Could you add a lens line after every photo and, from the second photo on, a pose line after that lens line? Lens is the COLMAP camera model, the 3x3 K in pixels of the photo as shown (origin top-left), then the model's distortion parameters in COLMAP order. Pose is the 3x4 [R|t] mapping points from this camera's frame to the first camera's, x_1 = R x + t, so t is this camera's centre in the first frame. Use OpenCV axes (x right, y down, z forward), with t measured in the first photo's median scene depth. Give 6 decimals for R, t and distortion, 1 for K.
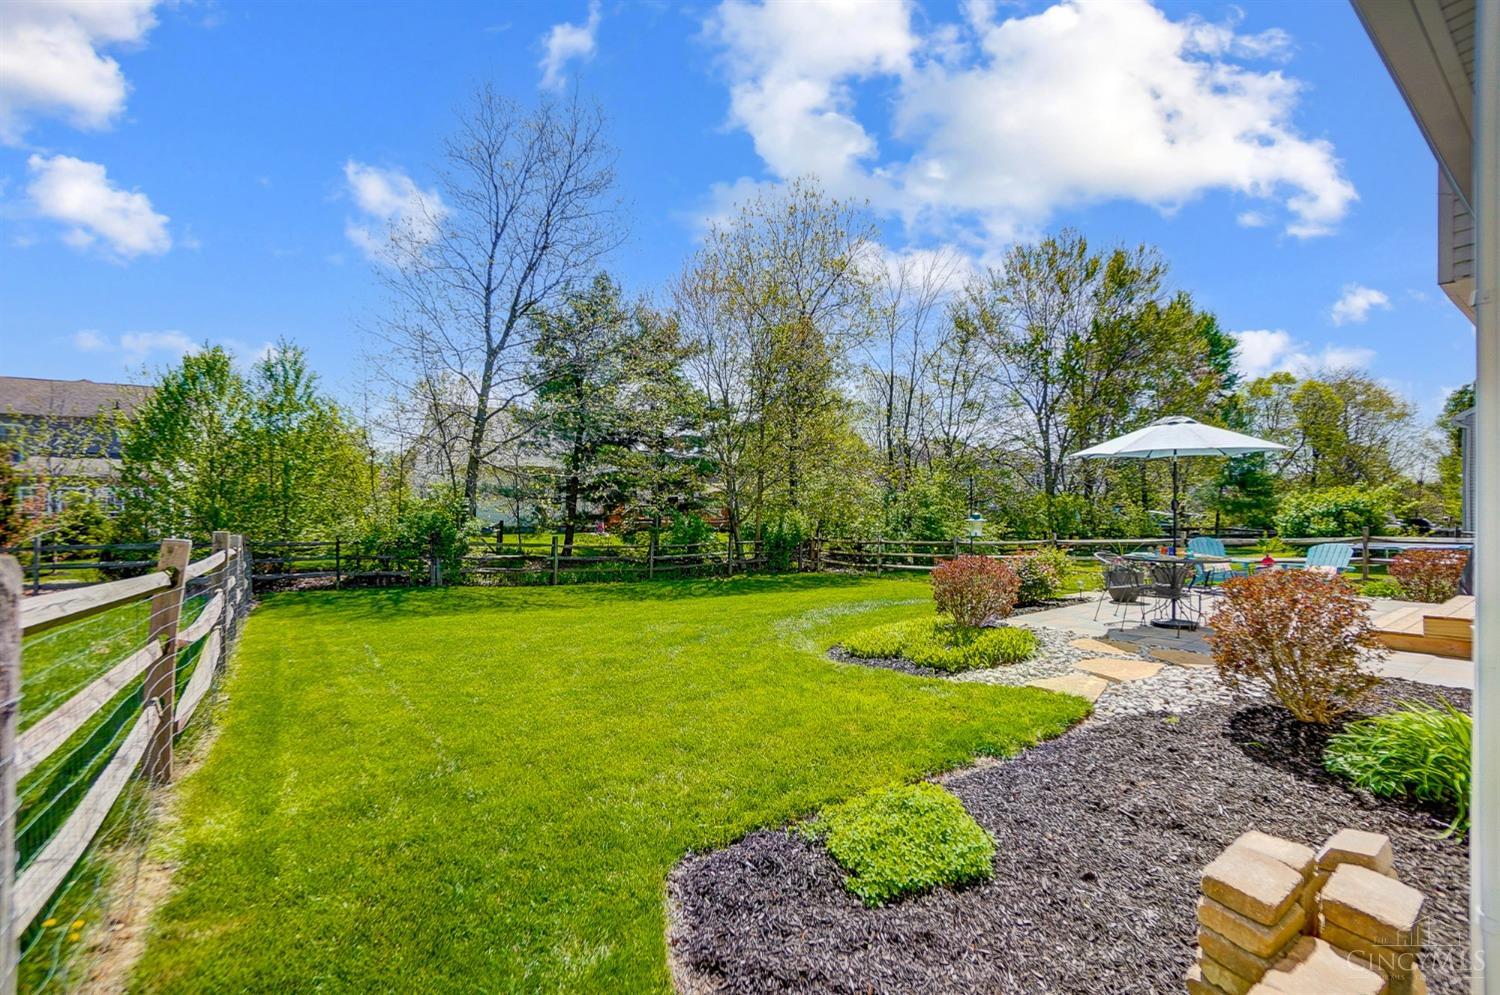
lens RADIAL K [[659.6, 0, 744.4], [0, 659.6, 501.4], [0, 0, 1]] dist [-0.001792, 0.000473]
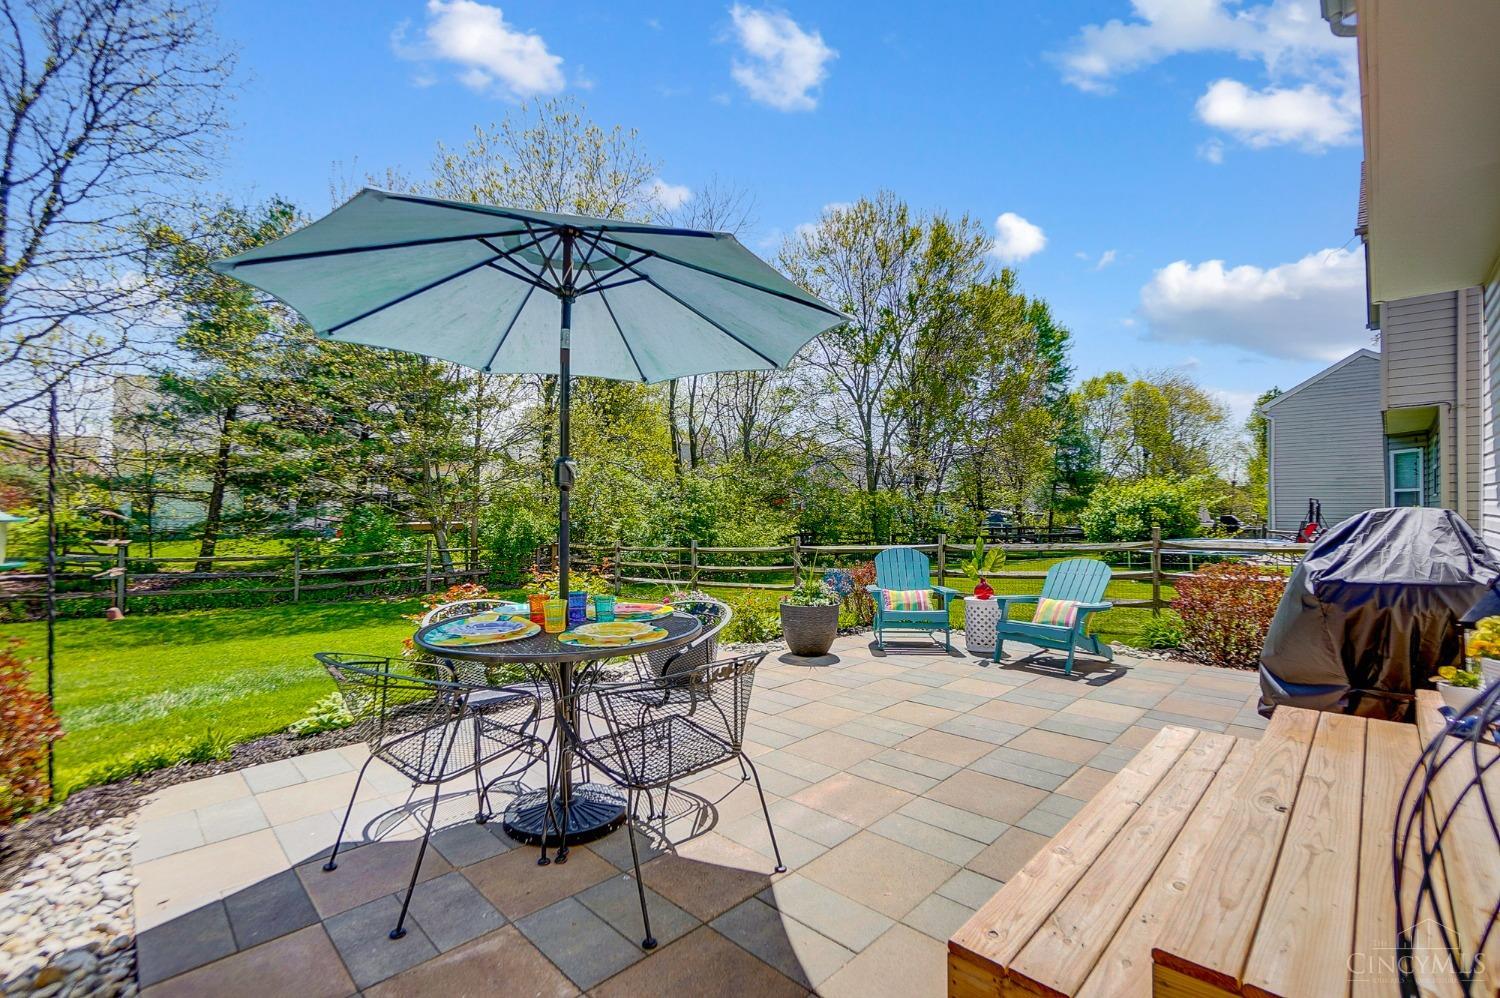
lens RADIAL K [[649.1, 0, 750.0], [0, 649.1, 499.0], [0, 0, 1]] dist [-0.024222, 0.000128]
pose [[0.988806, 0.000628, 0.149205, 0.170036], [0.000133, 0.999987, -0.005085, 0.004956], [-0.149207, 0.005047, 0.988793, 0.160157]]
